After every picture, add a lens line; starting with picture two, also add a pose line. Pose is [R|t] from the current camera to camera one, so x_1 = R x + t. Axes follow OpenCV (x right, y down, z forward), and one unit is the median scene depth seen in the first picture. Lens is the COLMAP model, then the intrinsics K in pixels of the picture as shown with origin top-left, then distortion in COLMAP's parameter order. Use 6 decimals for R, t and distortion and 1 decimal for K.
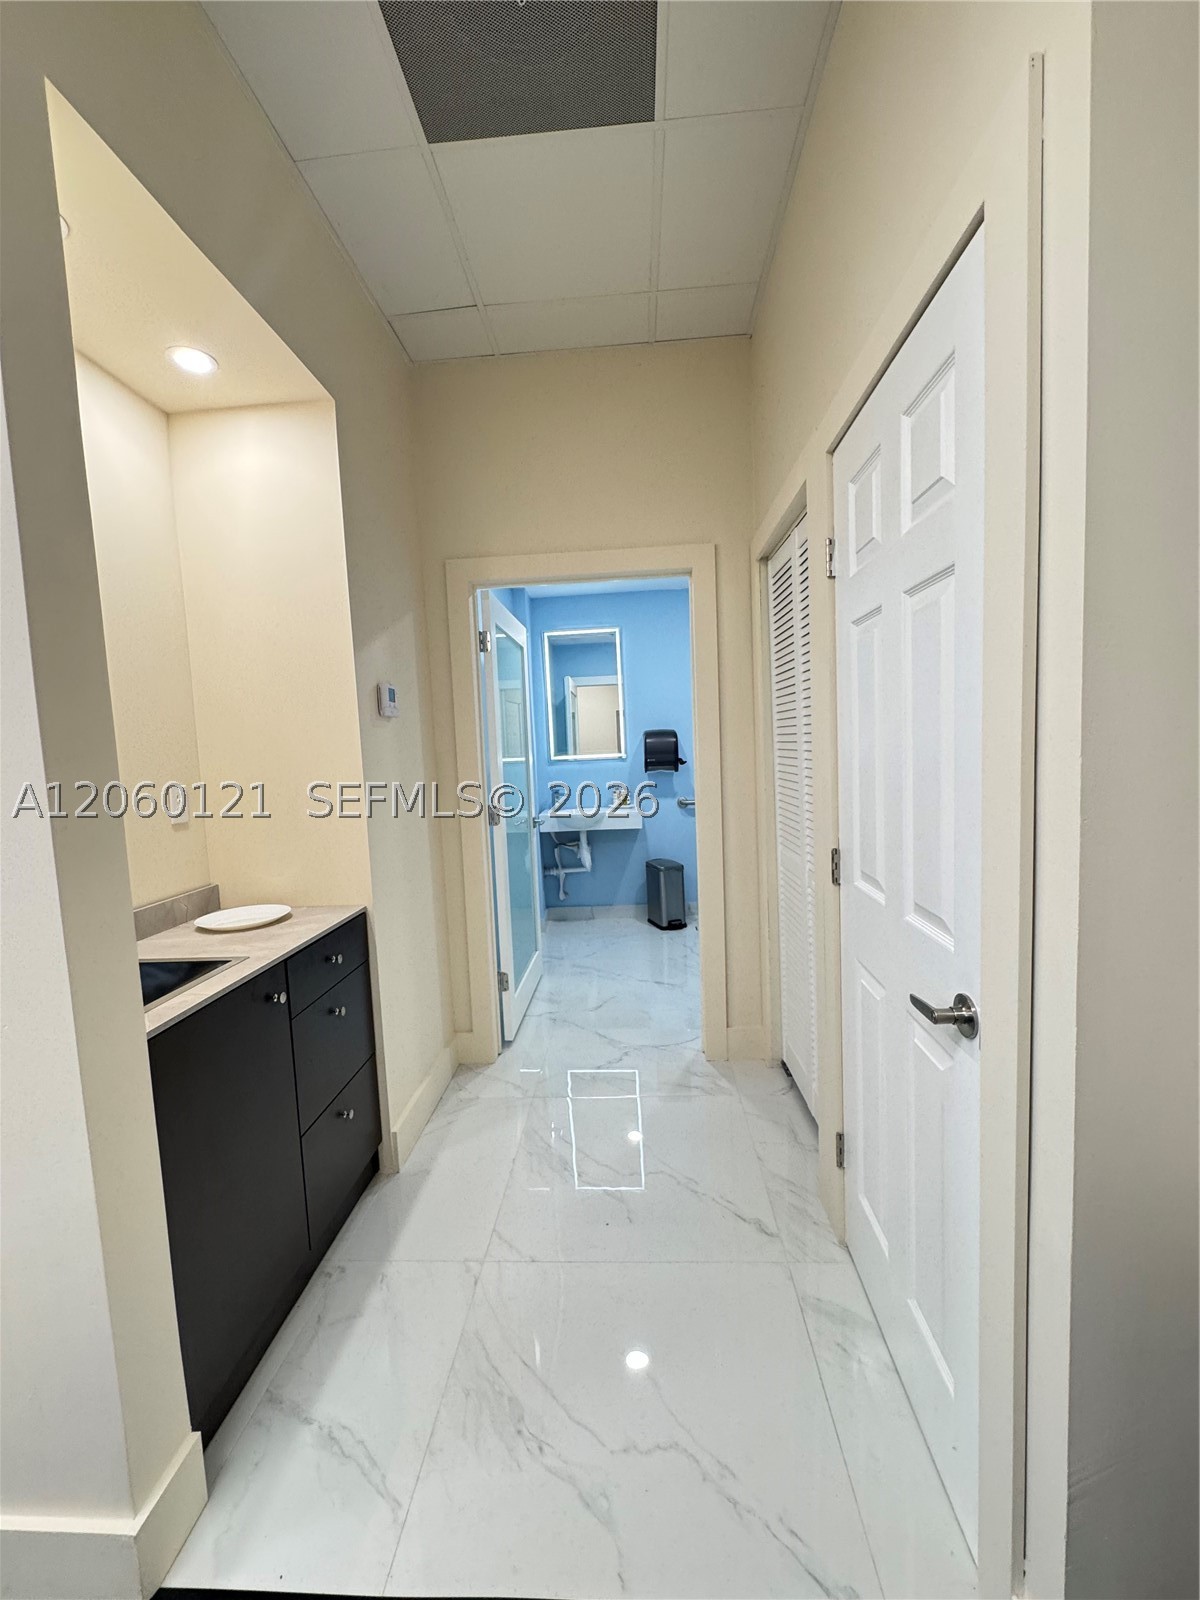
lens RADIAL K [[639.4, 0, 604.5], [0, 639.4, 797.9], [0, 0, 1]] dist [-0.002629, 0.000439]
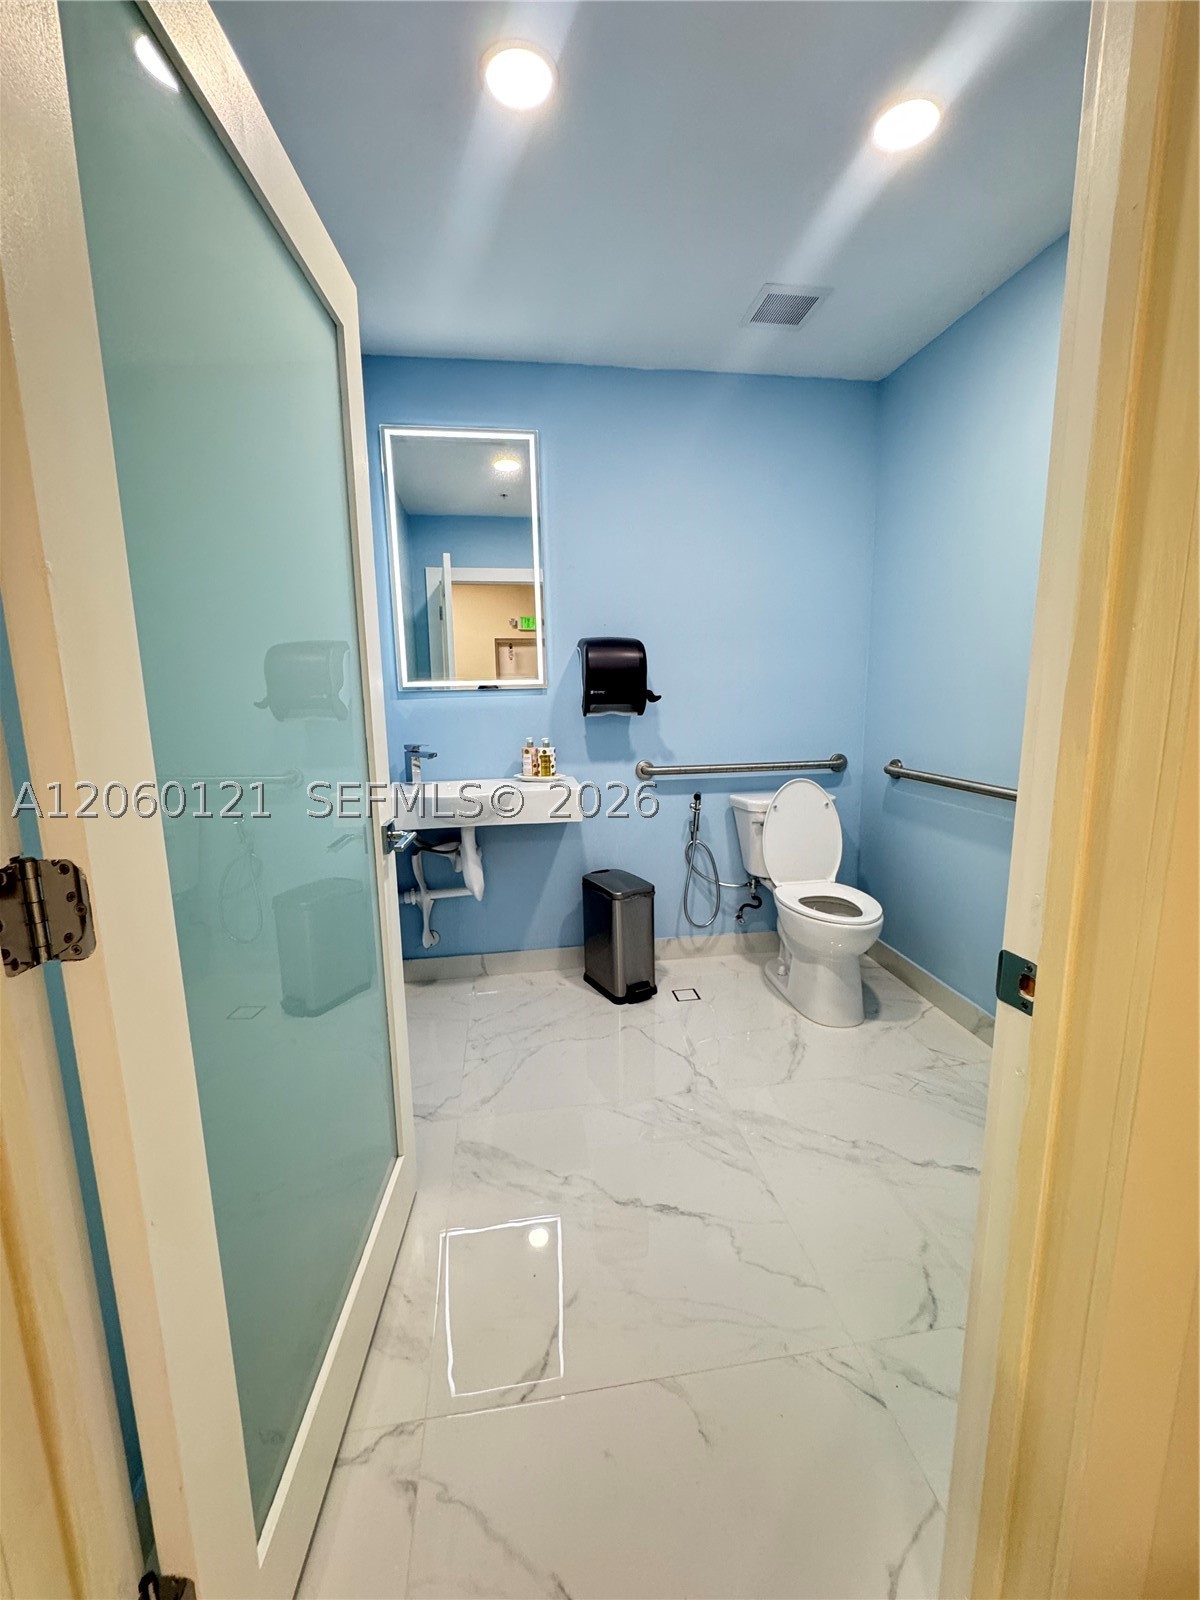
lens RADIAL K [[639.4, 0, 607.7], [0, 639.4, 797.7], [0, 0, 1]] dist [-0.002629, 0.000439]
pose [[0.977495, -0.007266, 0.210834, -0.072268], [-0.009290, 0.996955, 0.077428, -0.028796], [-0.210755, -0.077644, 0.974450, 1.067850]]
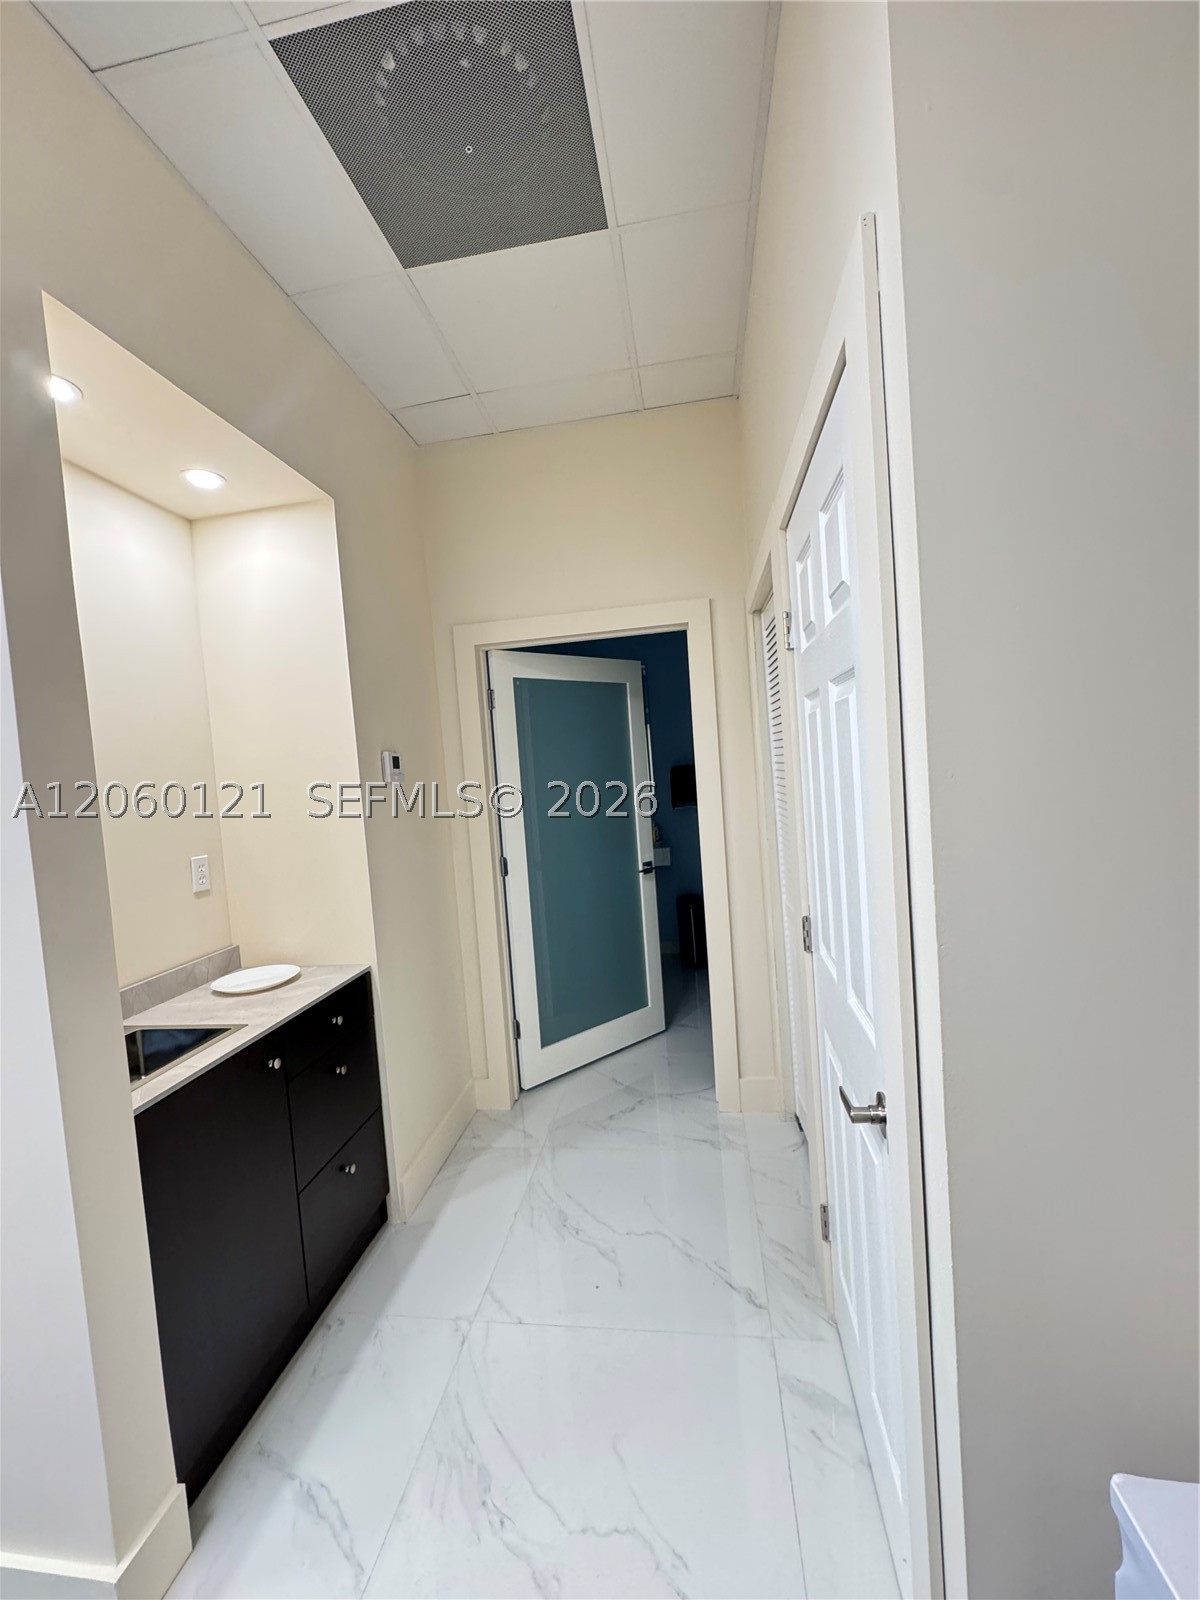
lens RADIAL K [[639.4, 0, 604.2], [0, 639.4, 797.5], [0, 0, 1]] dist [-0.002629, 0.000439]
pose [[0.995497, -0.025828, -0.091208, 0.111306], [0.022929, 0.999203, -0.032685, -0.062606], [0.091979, 0.030447, 0.995295, -0.022755]]
